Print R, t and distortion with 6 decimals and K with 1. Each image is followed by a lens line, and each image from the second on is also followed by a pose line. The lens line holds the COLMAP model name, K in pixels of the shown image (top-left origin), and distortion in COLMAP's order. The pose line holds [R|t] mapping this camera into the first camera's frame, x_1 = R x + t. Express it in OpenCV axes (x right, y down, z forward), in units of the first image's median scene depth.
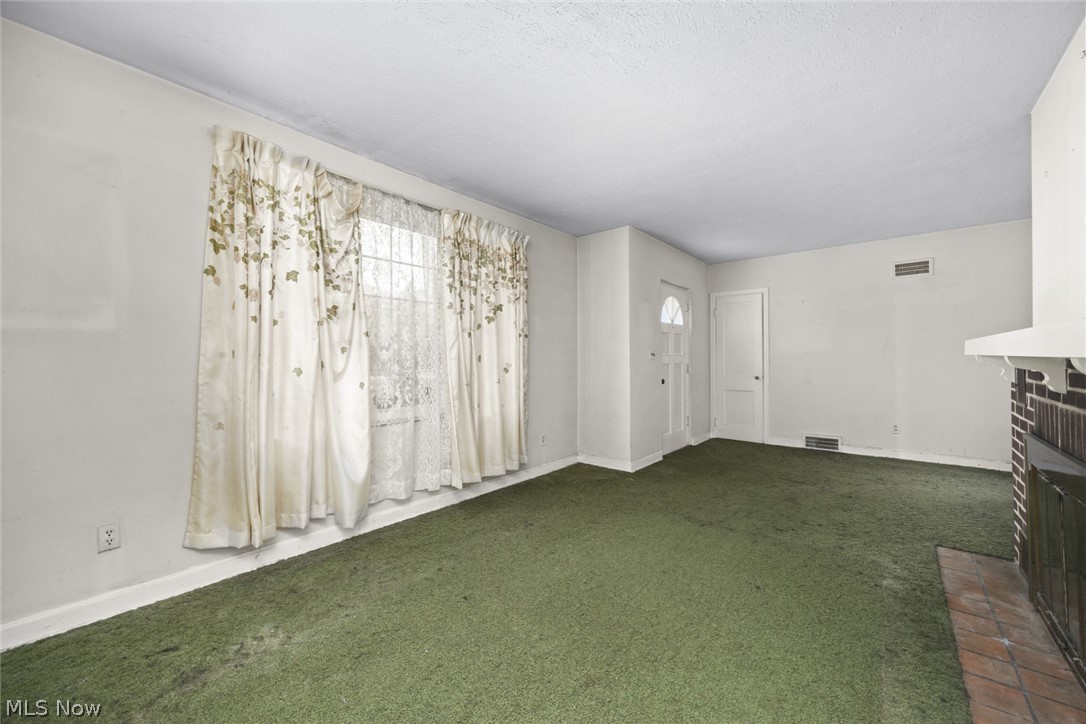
lens RADIAL K [[417.7, 0, 543.0], [0, 417.7, 362.0], [0, 0, 1]] dist [-0.006915, -0.000117]
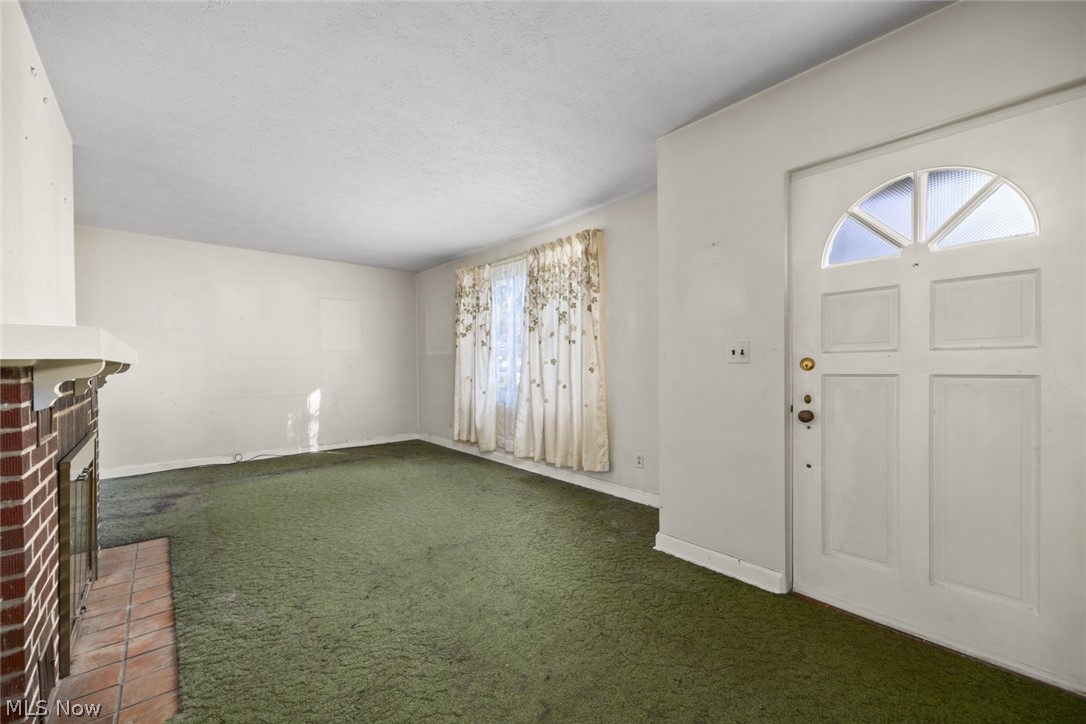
lens RADIAL K [[428.7, 0, 537.7], [0, 428.7, 376.0], [0, 0, 1]] dist [-0.001981, -0.000052]
pose [[-0.143512, 0.037597, -0.988934, 1.240096], [0.002851, 0.999290, 0.037577, -0.012933], [0.989644, 0.002573, -0.143517, 1.351777]]
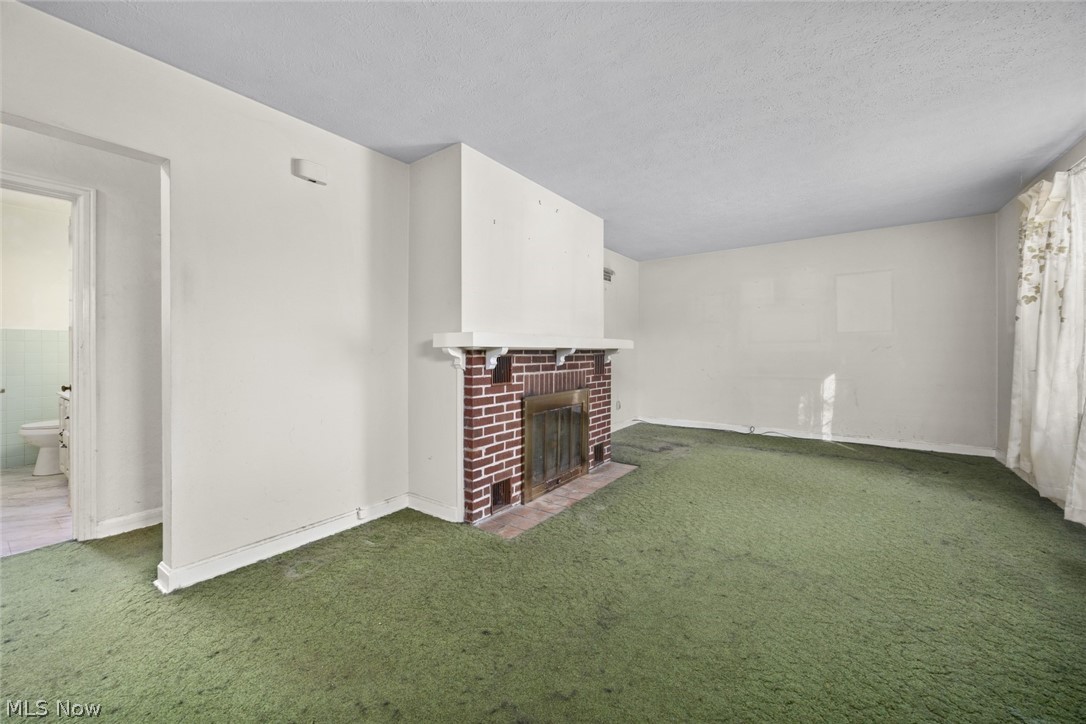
lens RADIAL K [[423.1, 0, 542.5], [0, 423.1, 358.5], [0, 0, 1]] dist [-0.011579, 0.000198]
pose [[-0.996886, 0.015645, -0.077291, 0.827805], [0.013859, 0.999626, 0.023588, -0.009017], [0.077631, 0.022444, -0.996730, 1.755634]]
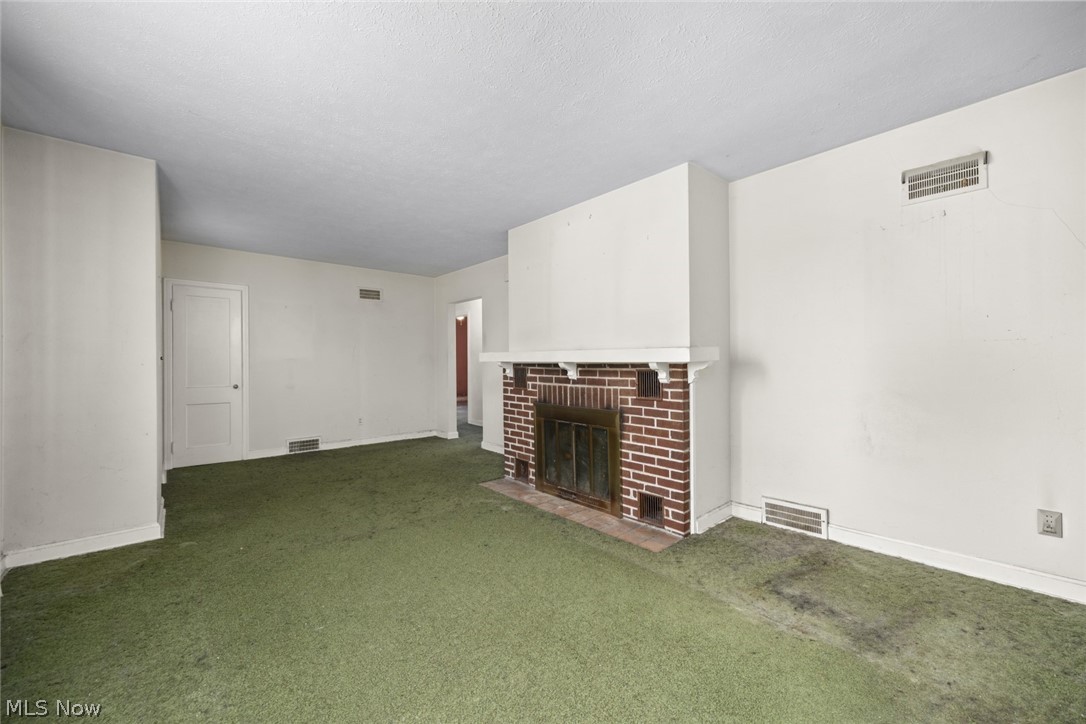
lens RADIAL K [[423.1, 0, 542.5], [0, 423.1, 358.5], [0, 0, 1]] dist [-0.011579, 0.000198]
pose [[0.141179, 0.014616, 0.989876, -0.525169], [0.009709, 0.999822, -0.016148, -0.000688], [-0.989936, 0.011890, 0.141012, 0.462213]]
